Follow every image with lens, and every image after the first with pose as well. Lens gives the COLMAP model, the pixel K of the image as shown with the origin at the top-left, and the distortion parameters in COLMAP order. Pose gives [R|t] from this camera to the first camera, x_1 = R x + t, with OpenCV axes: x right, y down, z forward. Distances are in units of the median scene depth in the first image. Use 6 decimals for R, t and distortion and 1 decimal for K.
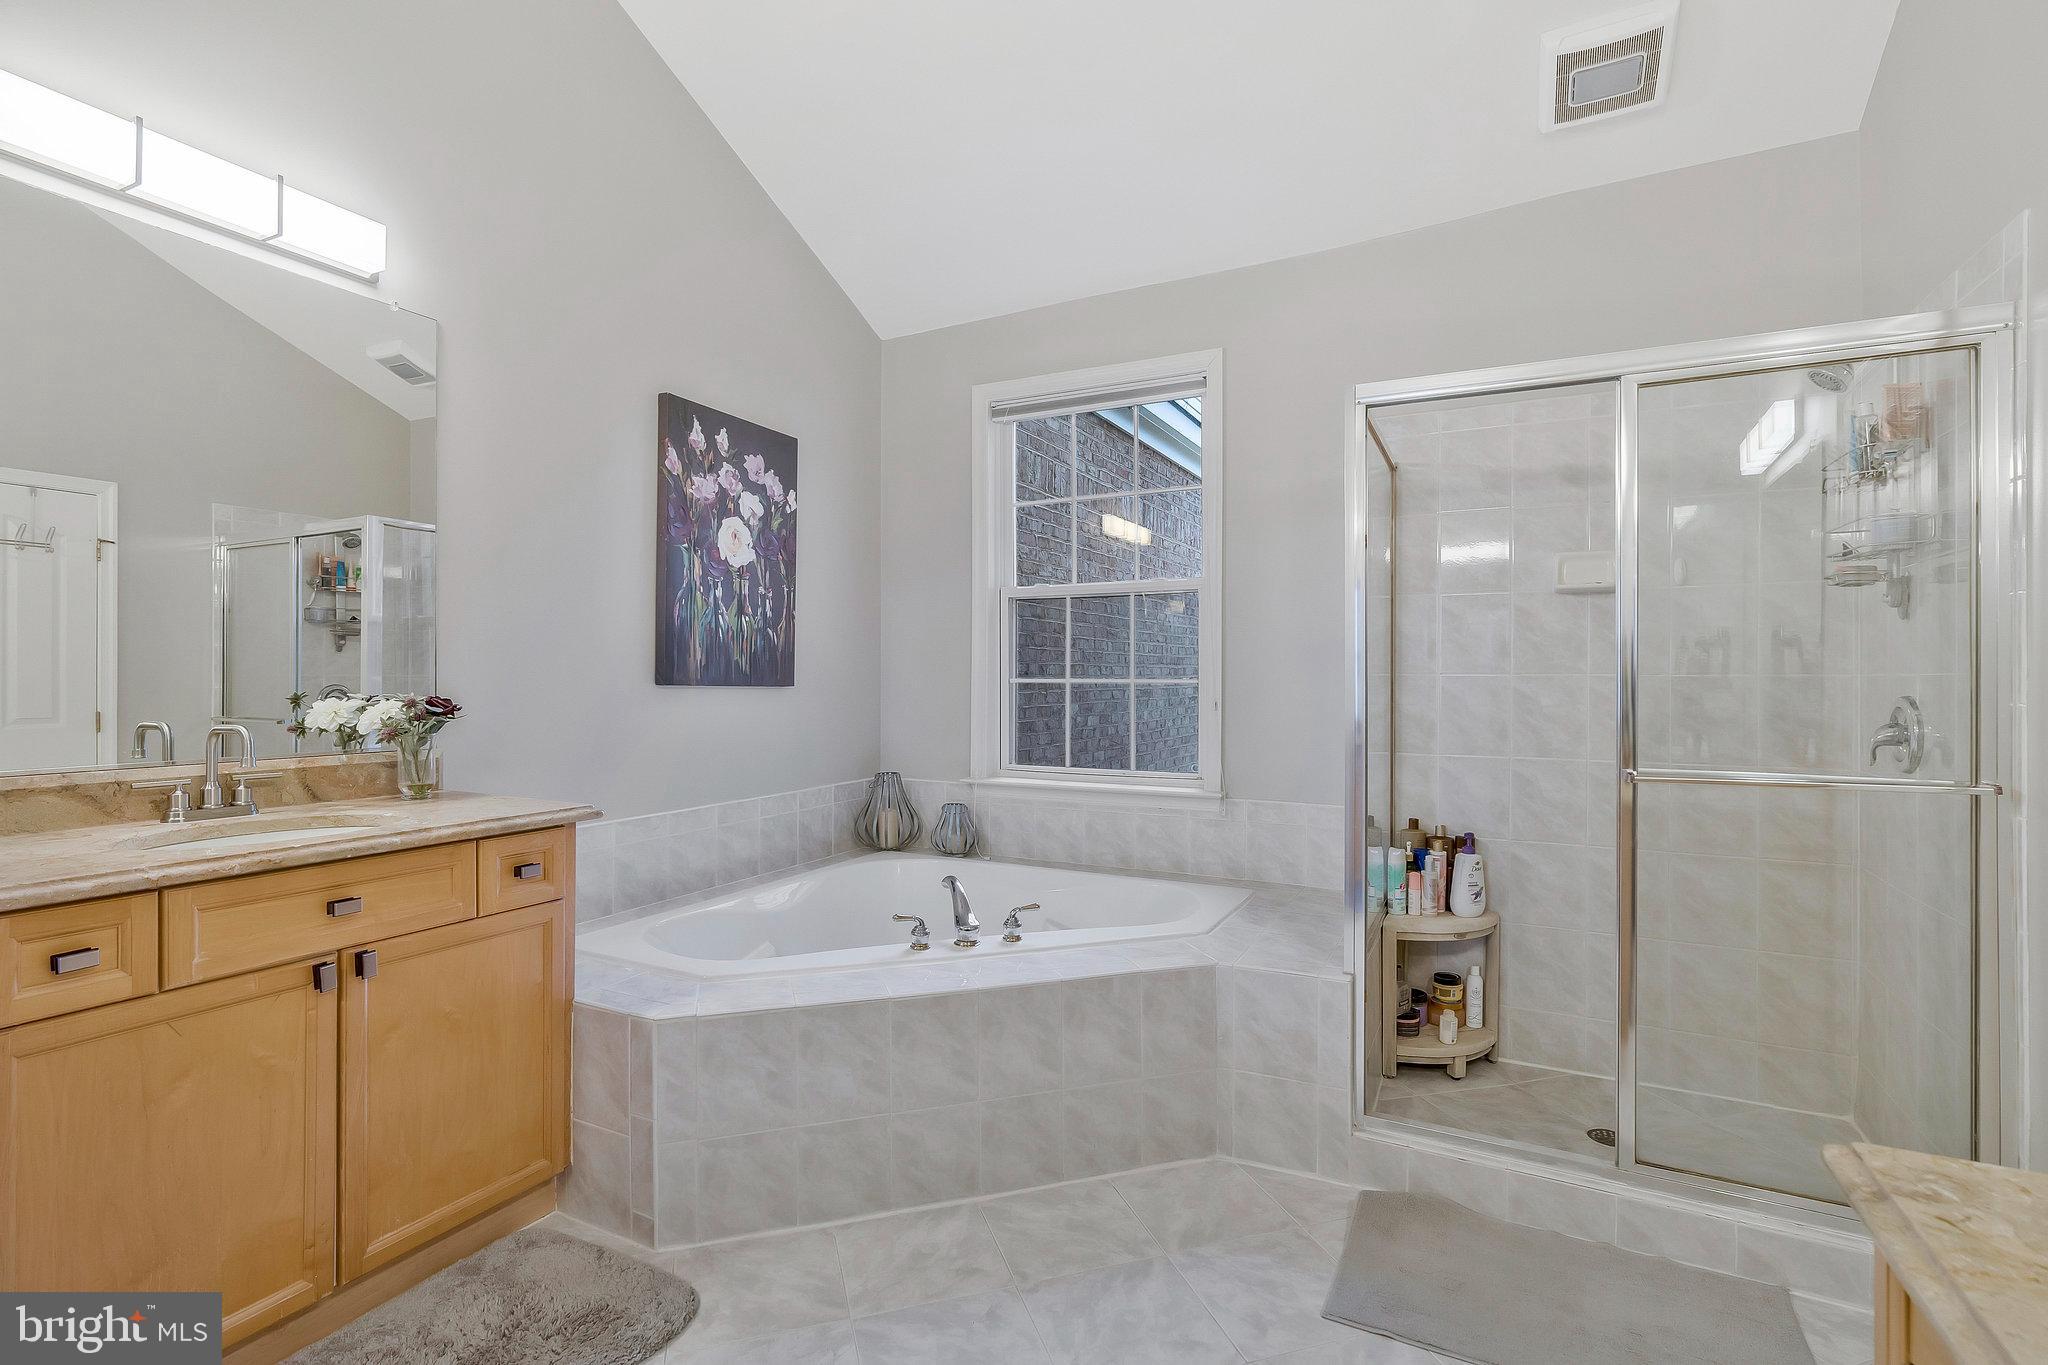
lens RADIAL K [[955.1, 0, 1018.1], [0, 955.1, 677.7], [0, 0, 1]] dist [-0.002591, 0.000045]
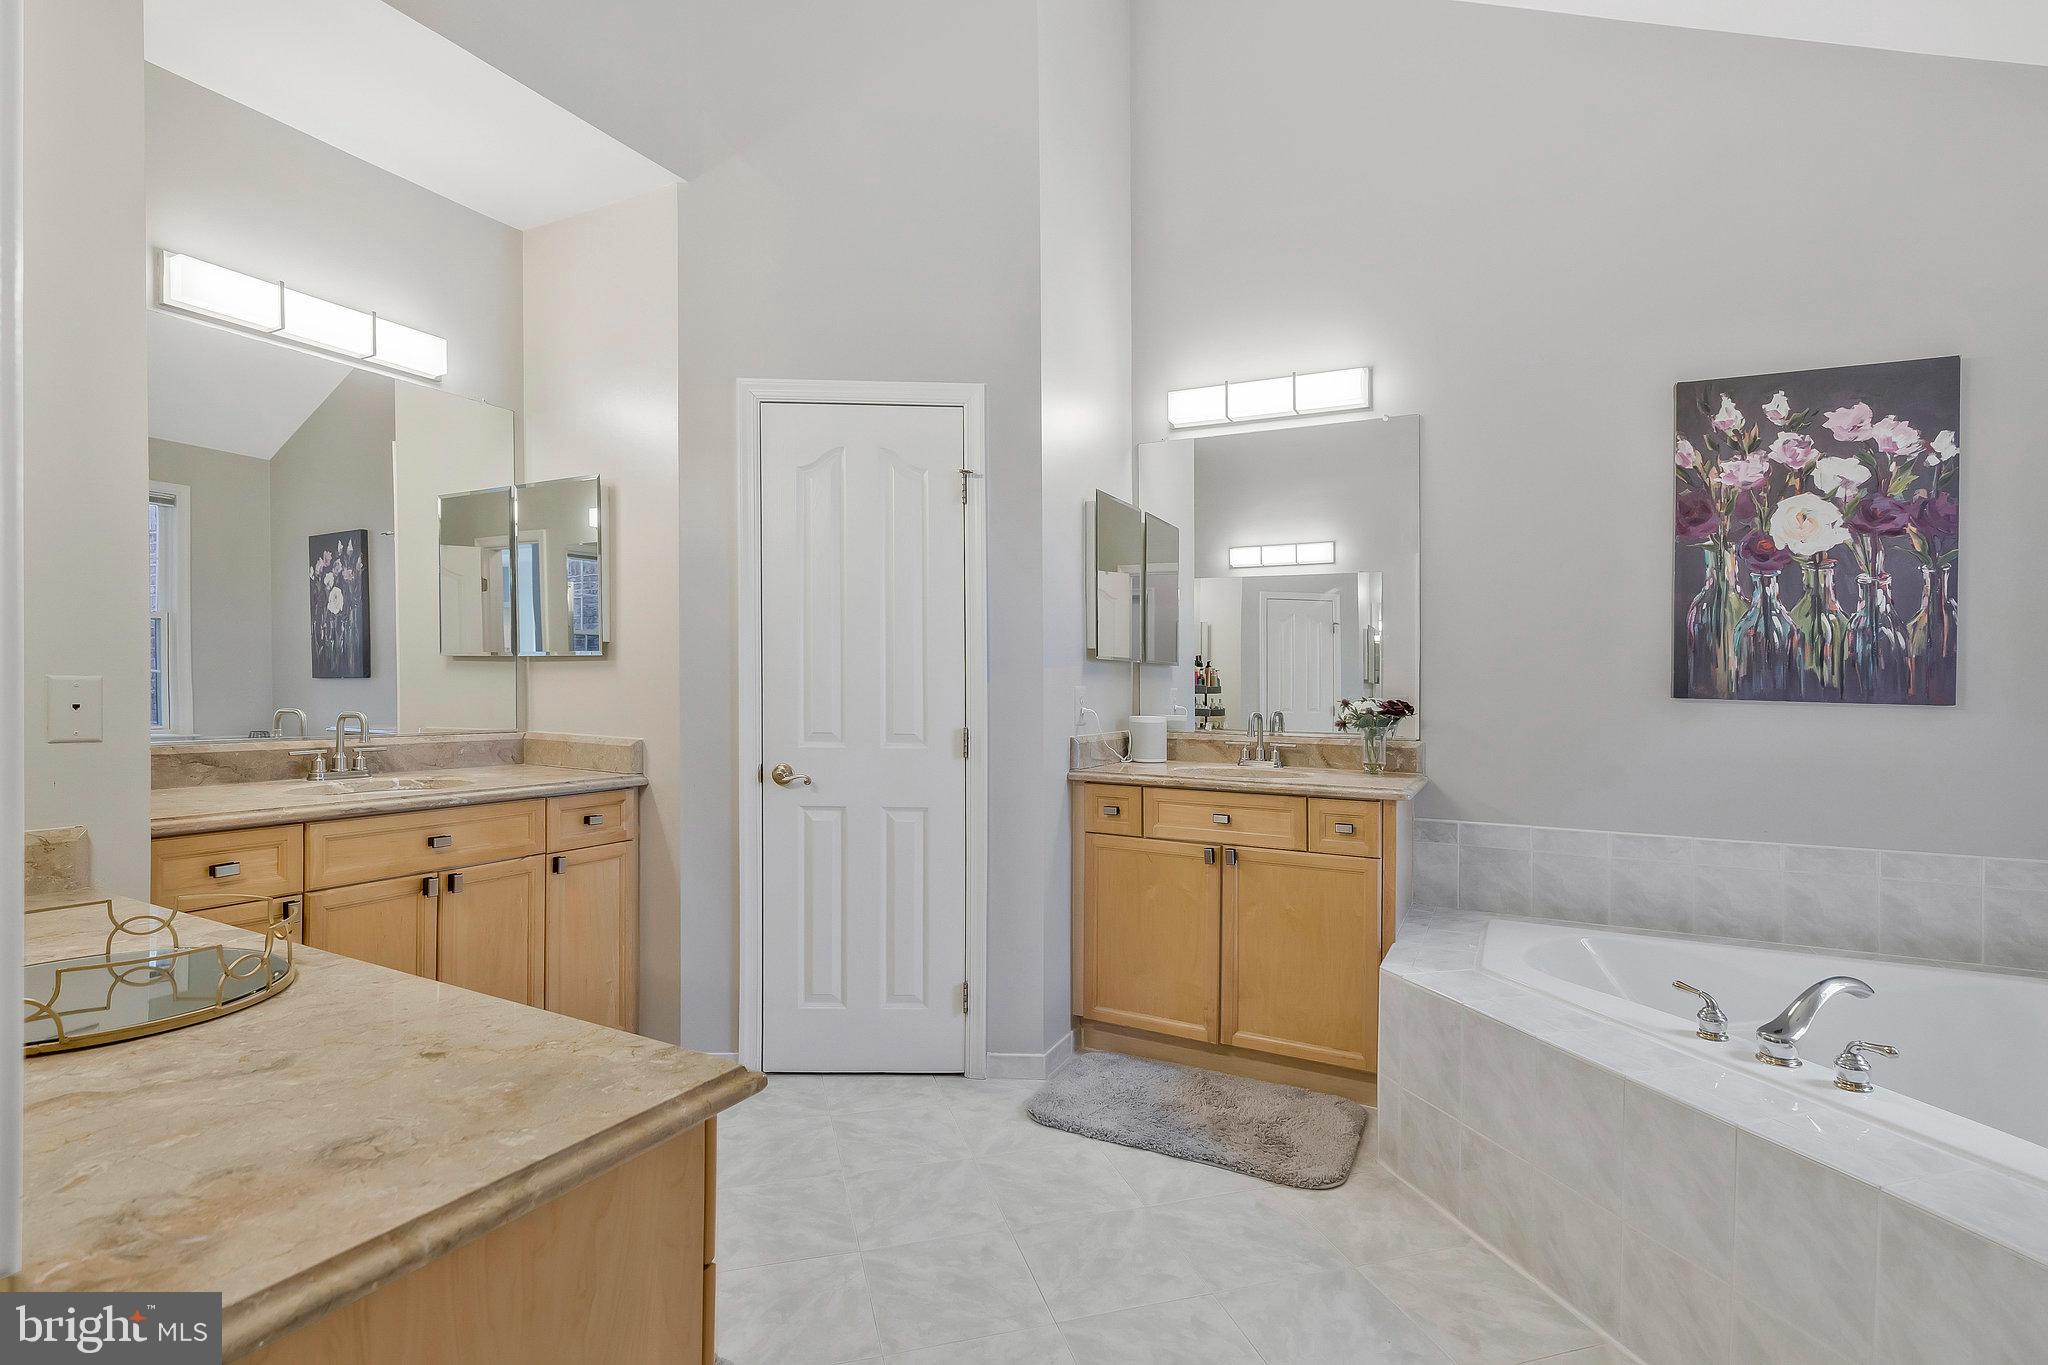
lens RADIAL K [[955.1, 0, 1018.1], [0, 955.1, 677.7], [0, 0, 1]] dist [-0.002591, 0.000045]
pose [[-0.003383, -0.009978, -0.999944, 0.527155], [-0.017305, 0.999801, -0.009919, 0.007864], [0.999845, 0.017271, -0.003555, 0.344920]]
